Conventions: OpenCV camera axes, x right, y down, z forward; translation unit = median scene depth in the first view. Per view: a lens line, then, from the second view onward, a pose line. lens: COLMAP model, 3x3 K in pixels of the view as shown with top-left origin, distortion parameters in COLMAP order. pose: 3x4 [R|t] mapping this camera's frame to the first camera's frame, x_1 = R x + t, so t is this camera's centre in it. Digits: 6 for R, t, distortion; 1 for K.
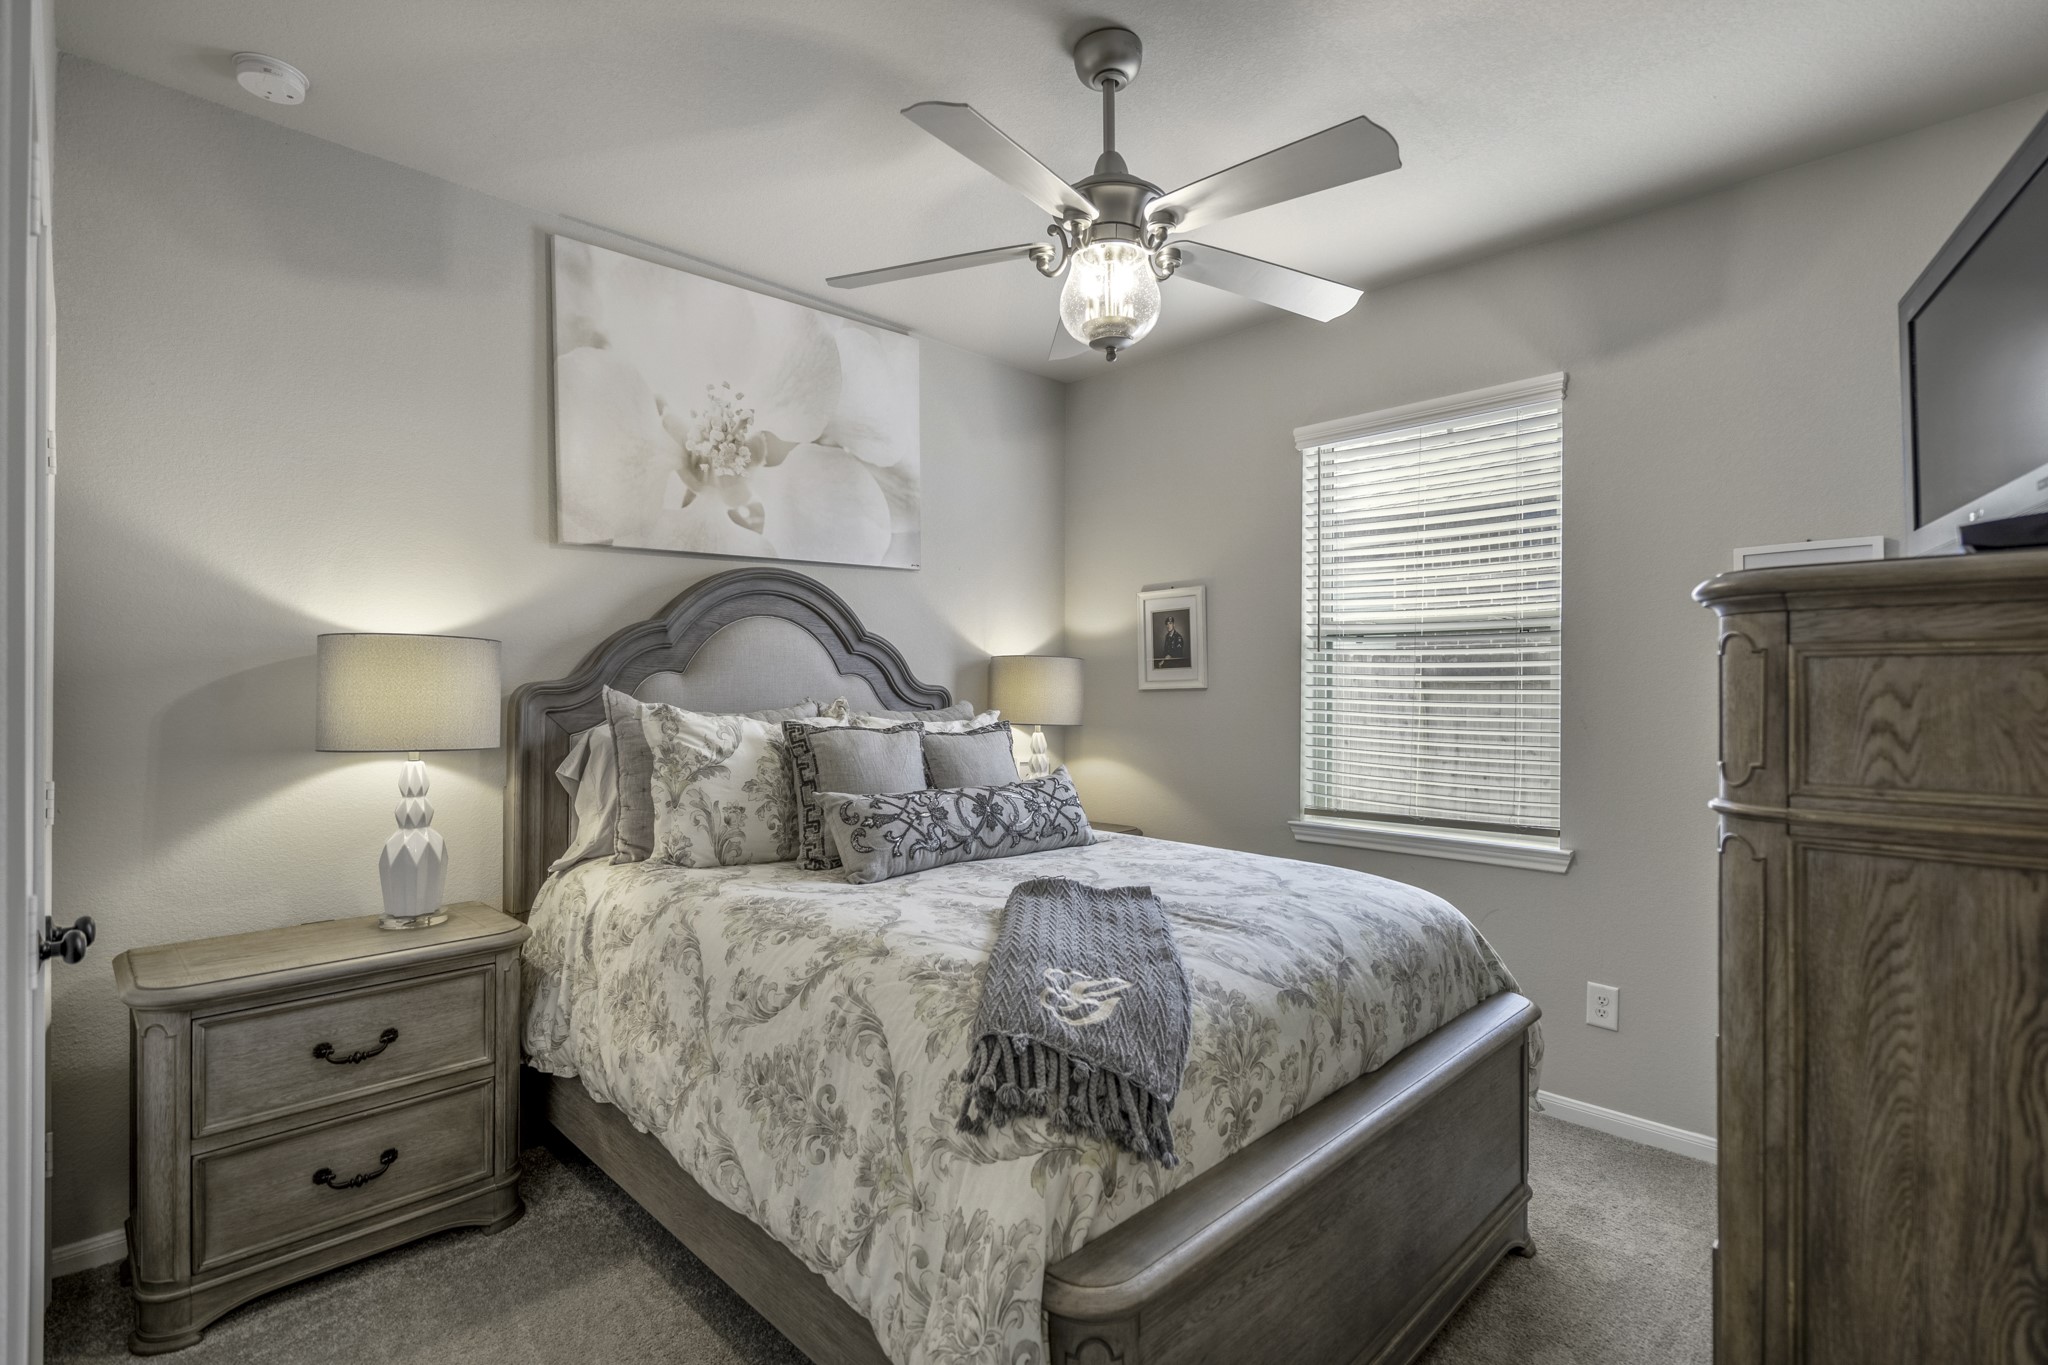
lens RADIAL K [[959.2, 0, 1018.1], [0, 959.2, 668.6], [0, 0, 1]] dist [-0.002385, 0.000823]
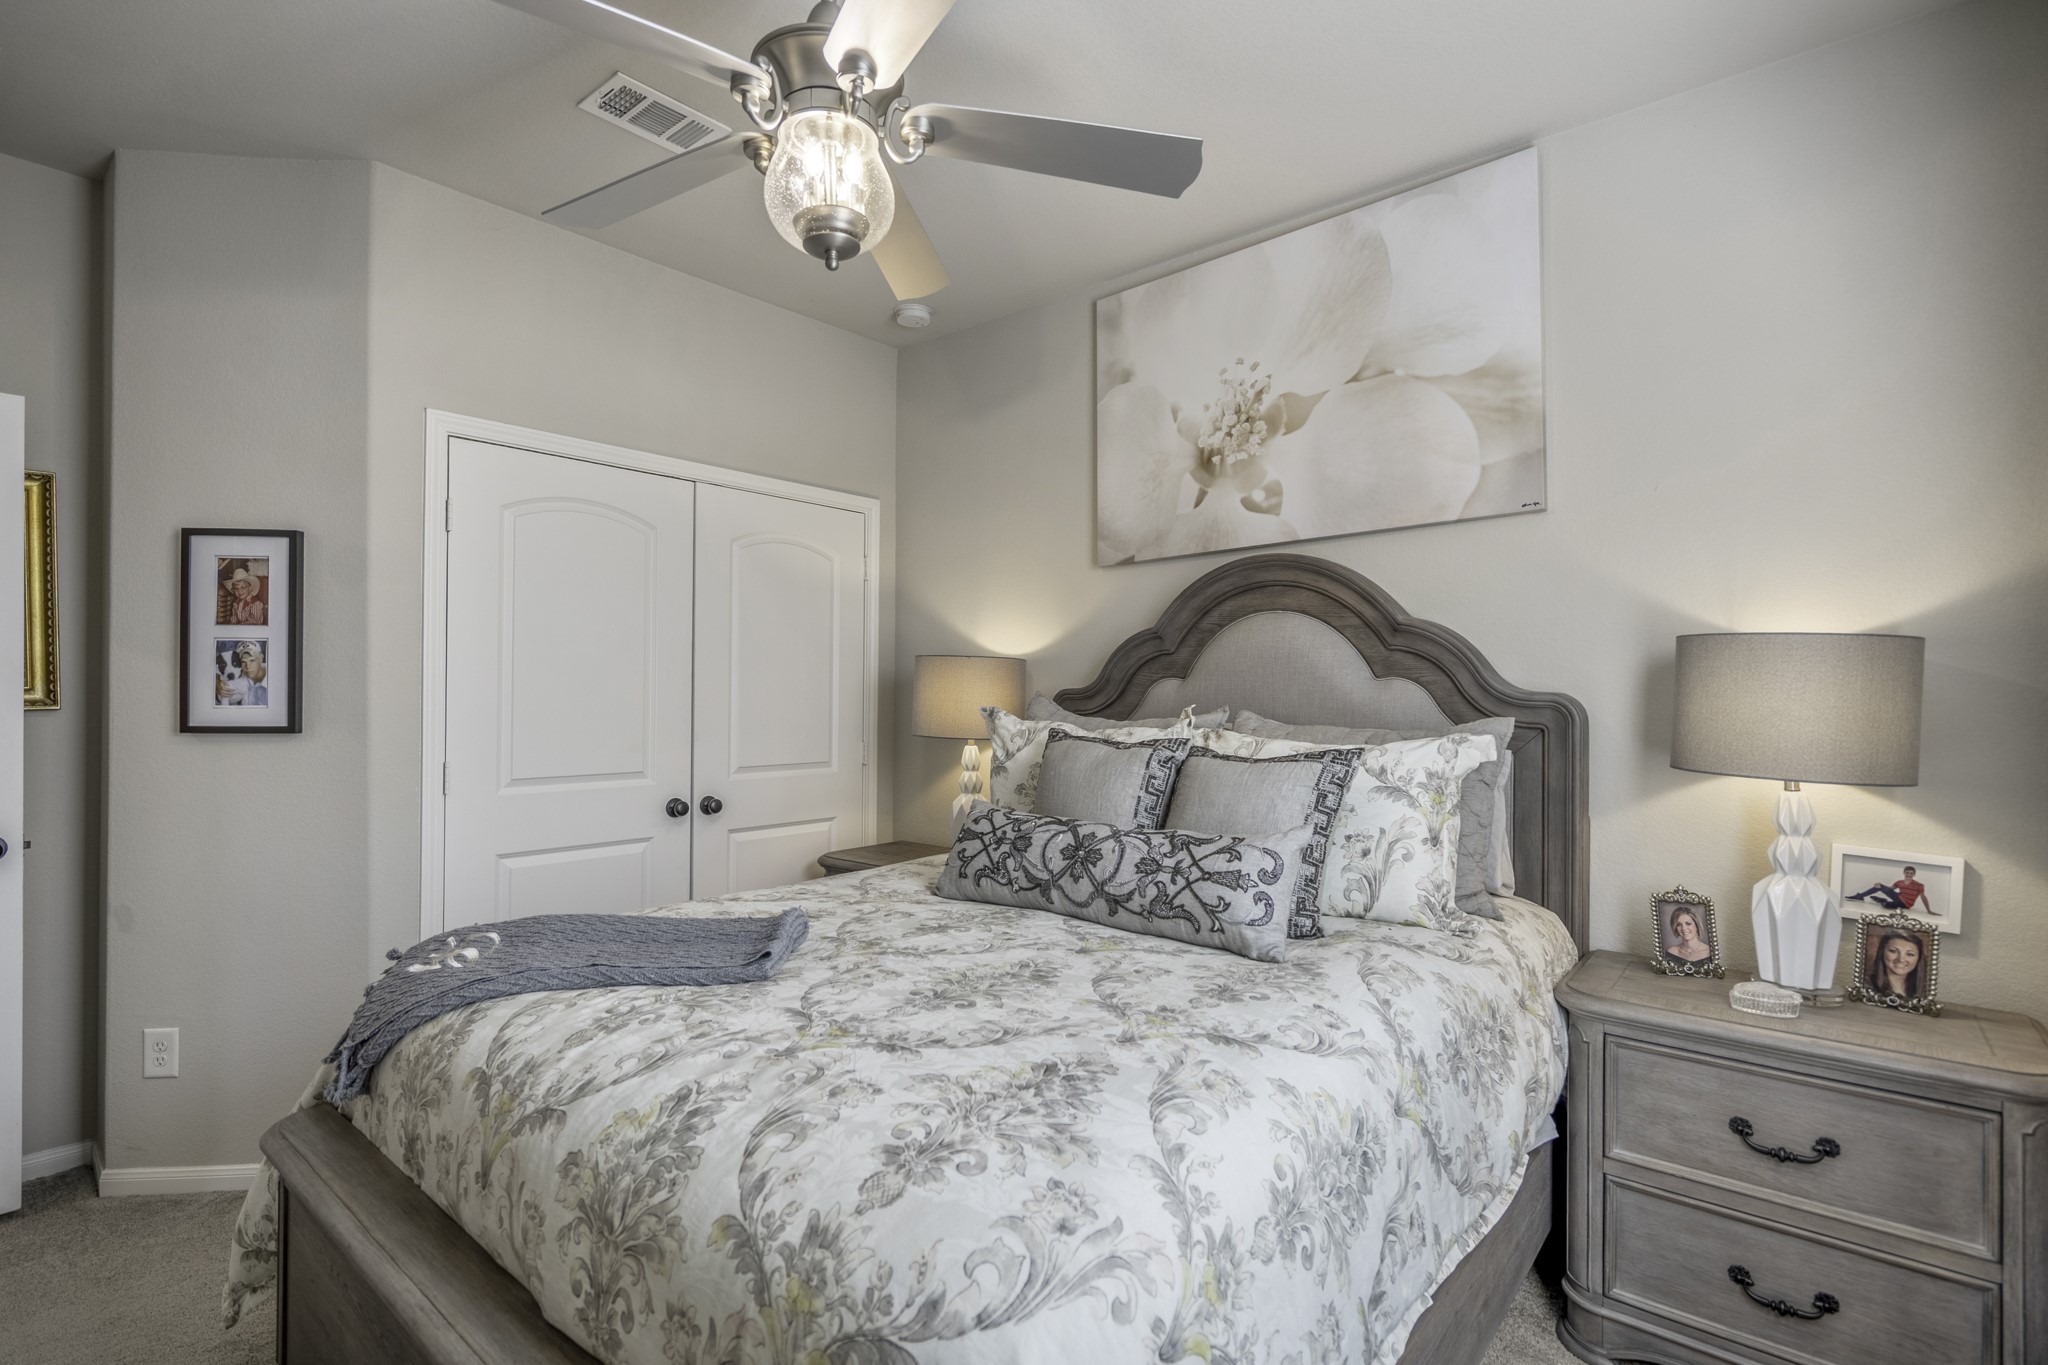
lens RADIAL K [[959.2, 0, 1018.1], [0, 959.2, 668.6], [0, 0, 1]] dist [-0.002385, 0.000823]
pose [[0.093405, -0.024628, -0.995324, 0.586592], [0.012317, 0.999646, -0.023579, 0.014547], [0.995552, -0.010057, 0.093676, 0.719177]]
